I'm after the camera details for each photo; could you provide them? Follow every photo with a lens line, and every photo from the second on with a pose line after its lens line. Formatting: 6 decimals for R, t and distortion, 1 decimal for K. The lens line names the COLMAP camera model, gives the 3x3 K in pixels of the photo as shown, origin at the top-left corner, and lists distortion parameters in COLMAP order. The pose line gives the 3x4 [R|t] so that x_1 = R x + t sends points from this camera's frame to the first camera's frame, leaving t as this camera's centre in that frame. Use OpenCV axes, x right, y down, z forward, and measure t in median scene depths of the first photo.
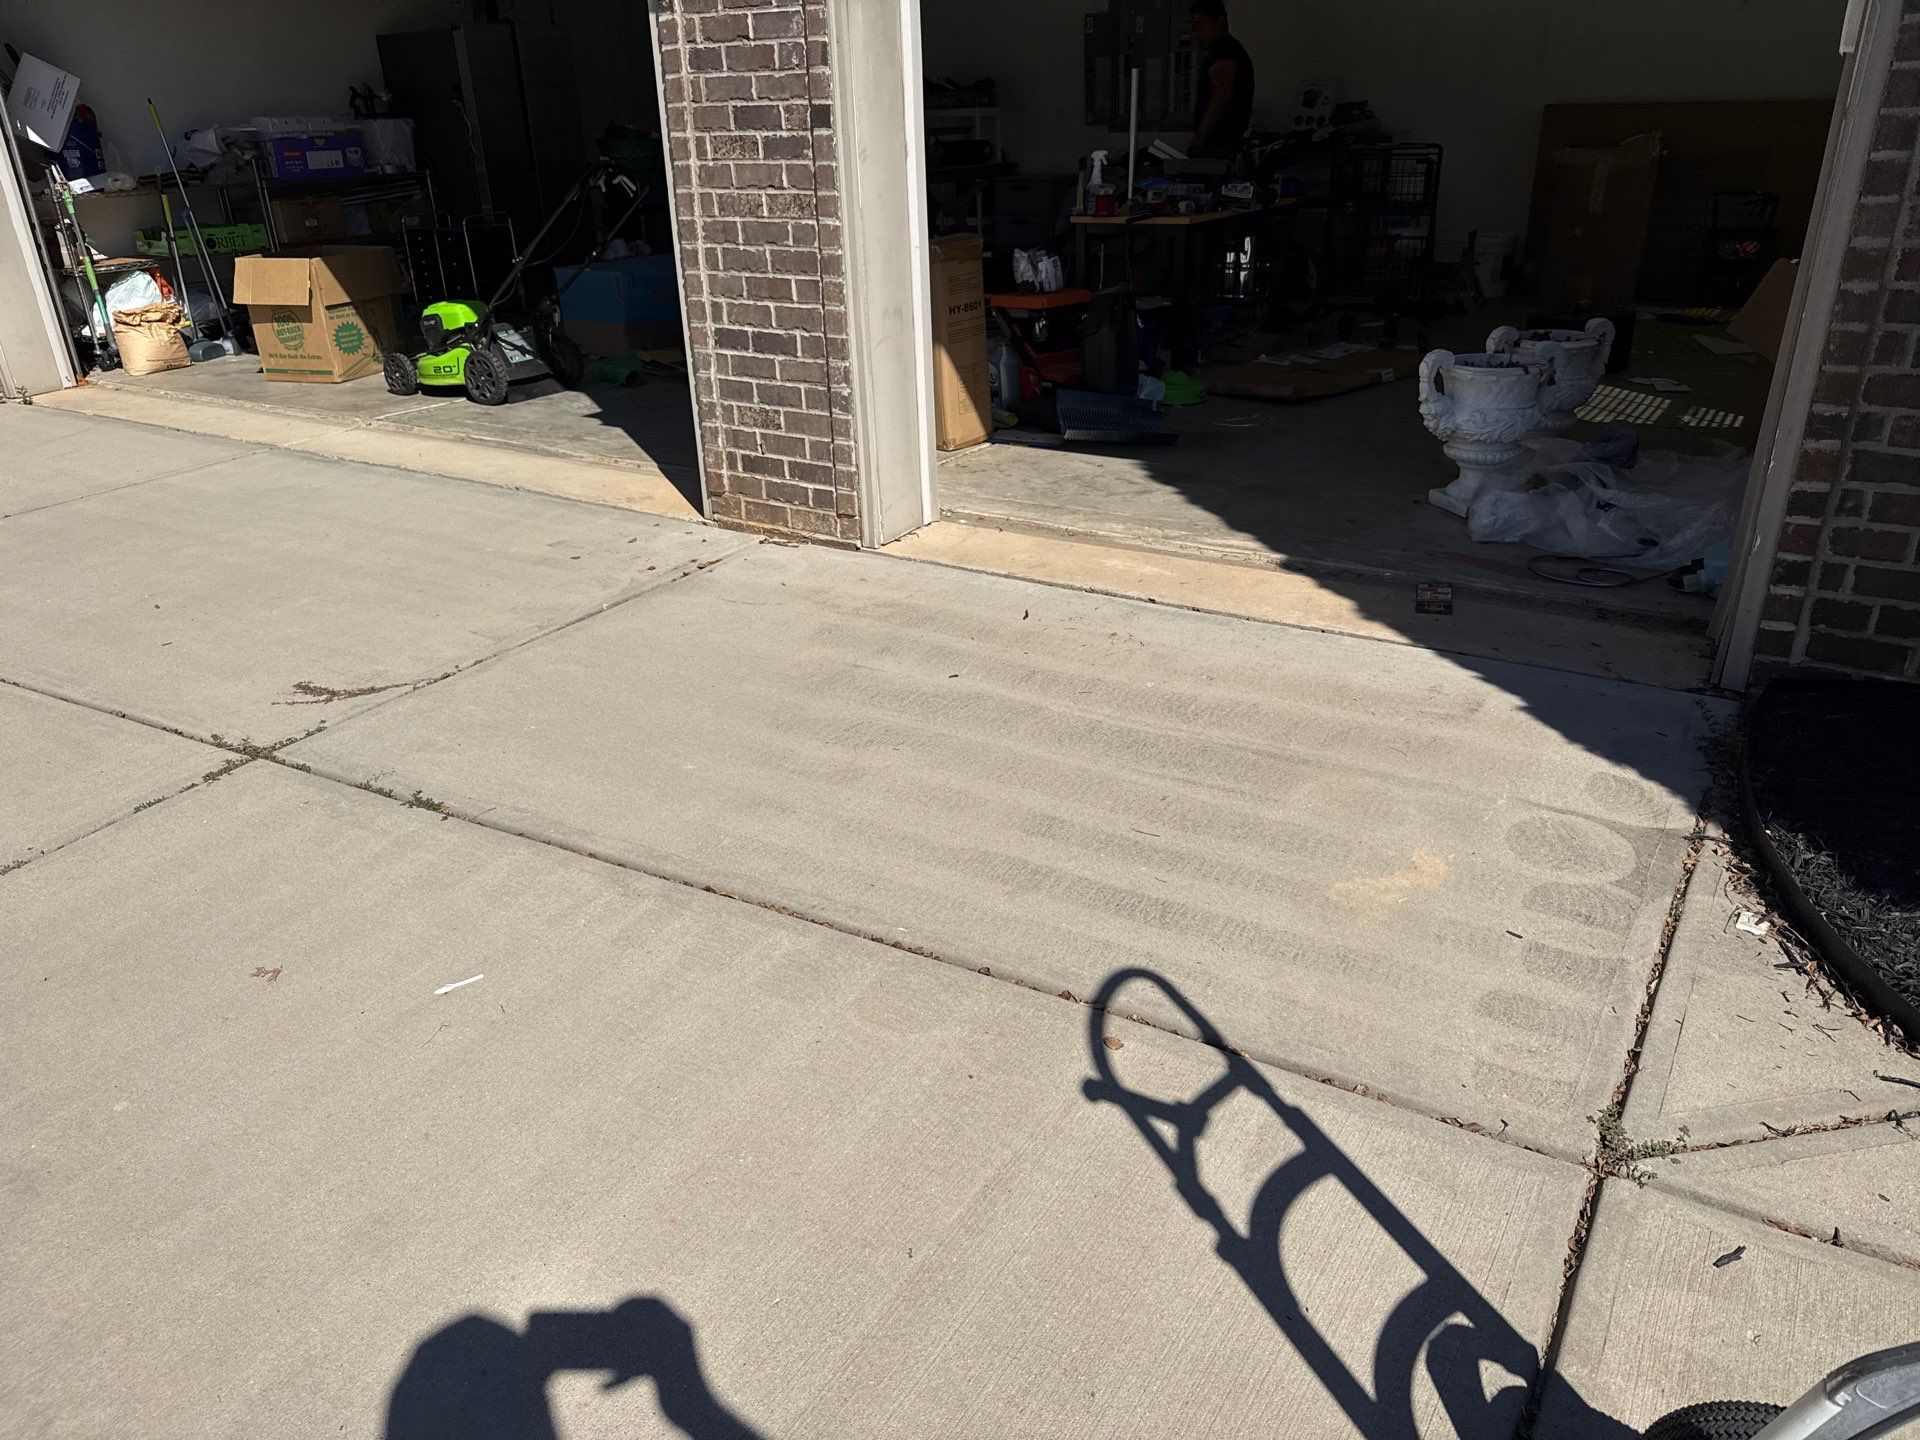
lens RADIAL K [[1360.6, 0, 960.0], [0, 1360.6, 720.0], [0, 0, 1]] dist [0.003376, -0.006905]
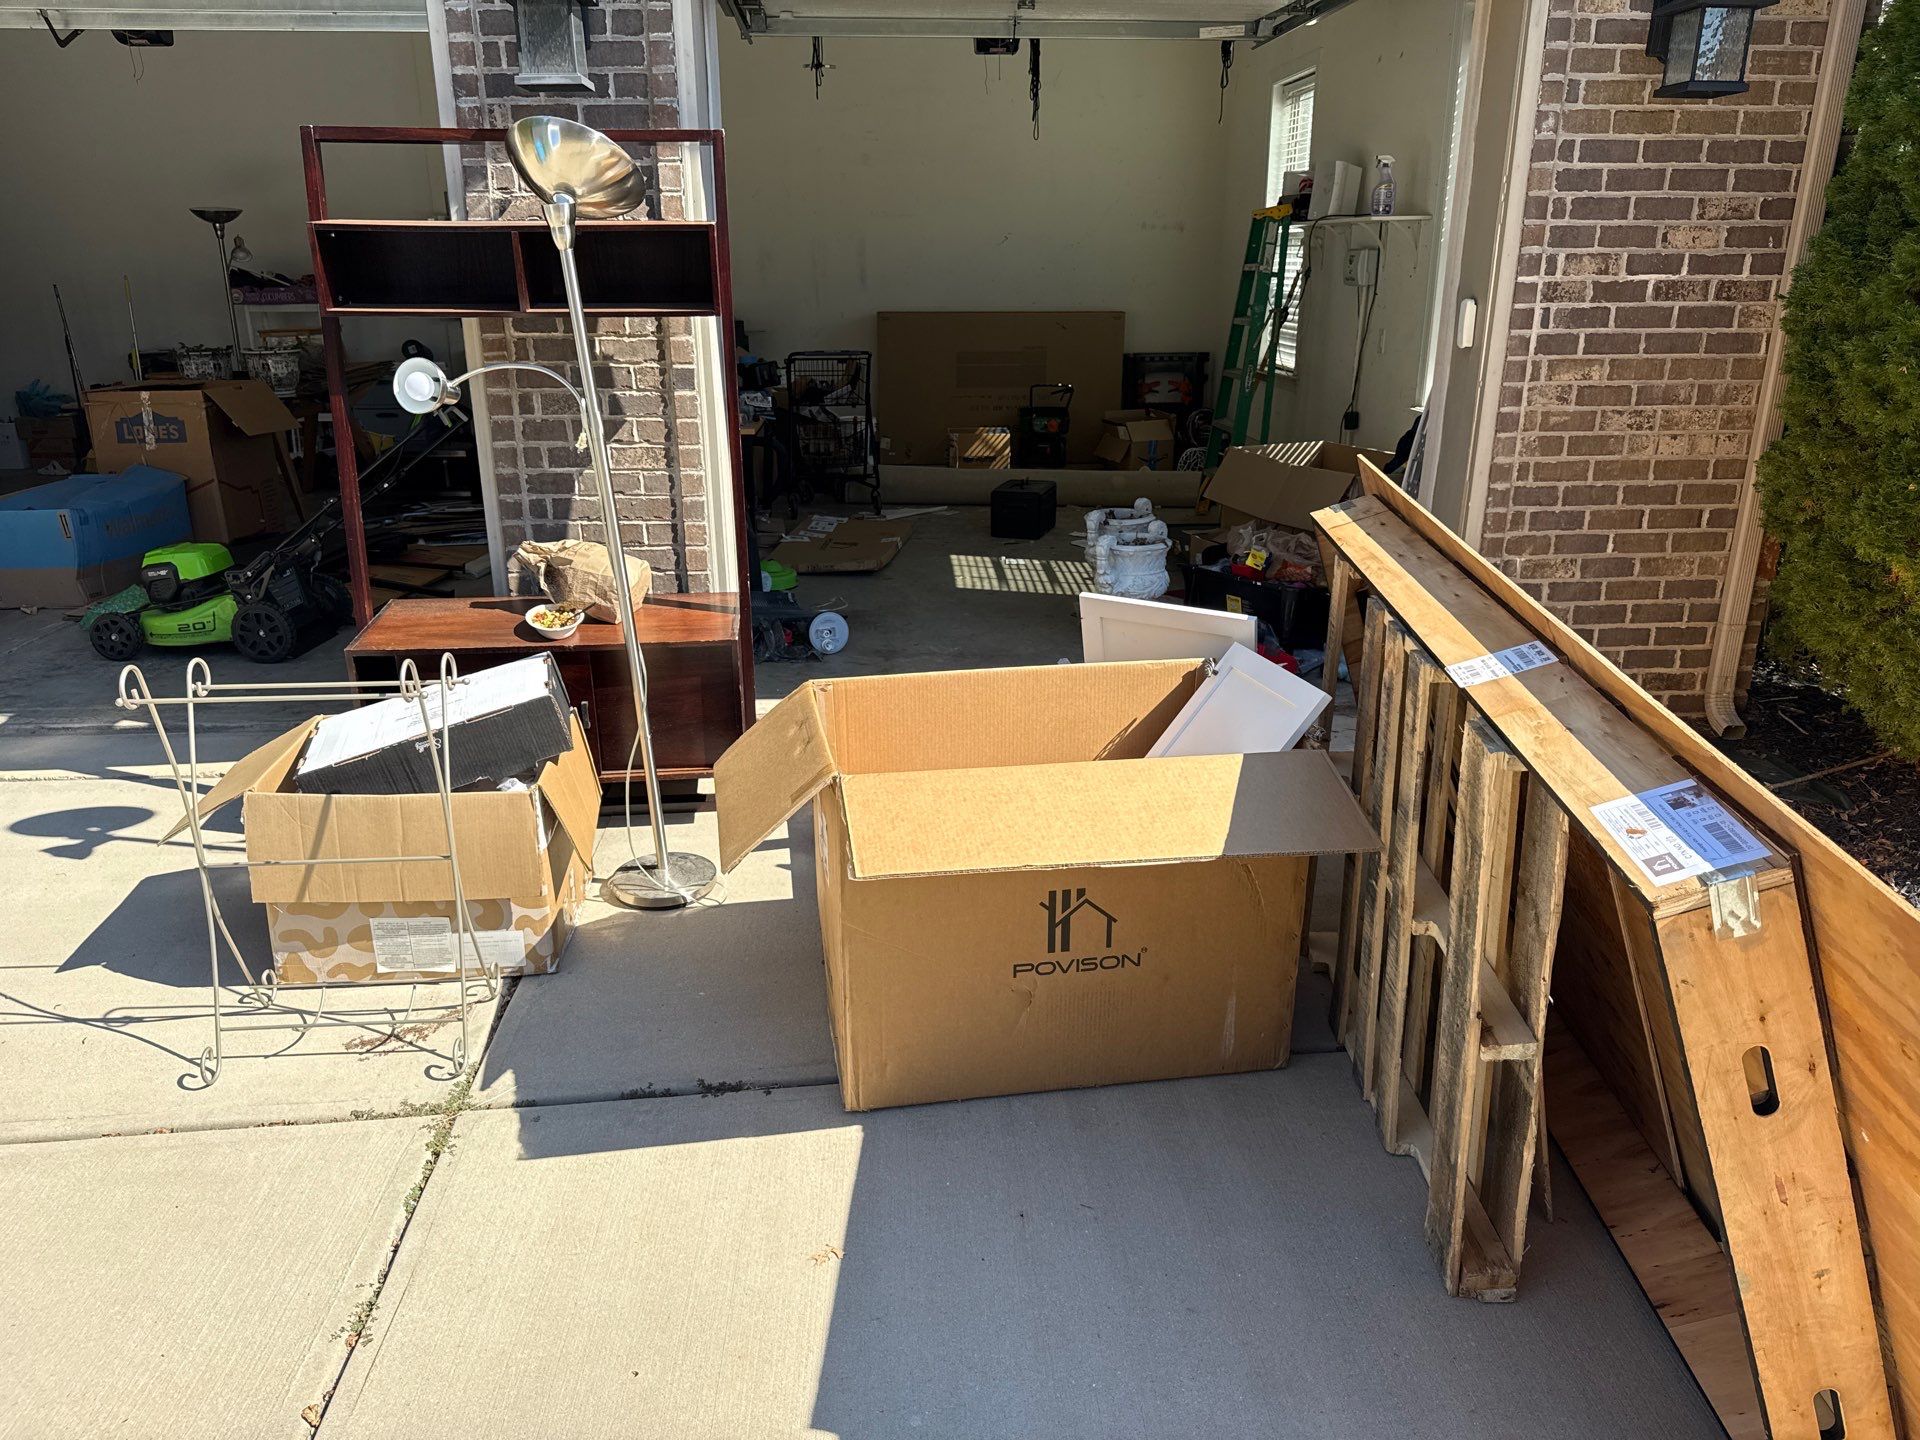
lens RADIAL K [[1360.6, 0, 960.0], [0, 1360.6, 720.0], [0, 0, 1]] dist [0.003376, -0.006905]
pose [[0.811801, -0.167356, 0.559438, -0.580386], [0.223228, 0.974225, -0.032486, -0.097738], [-0.539582, 0.151254, 0.828235, 0.031741]]
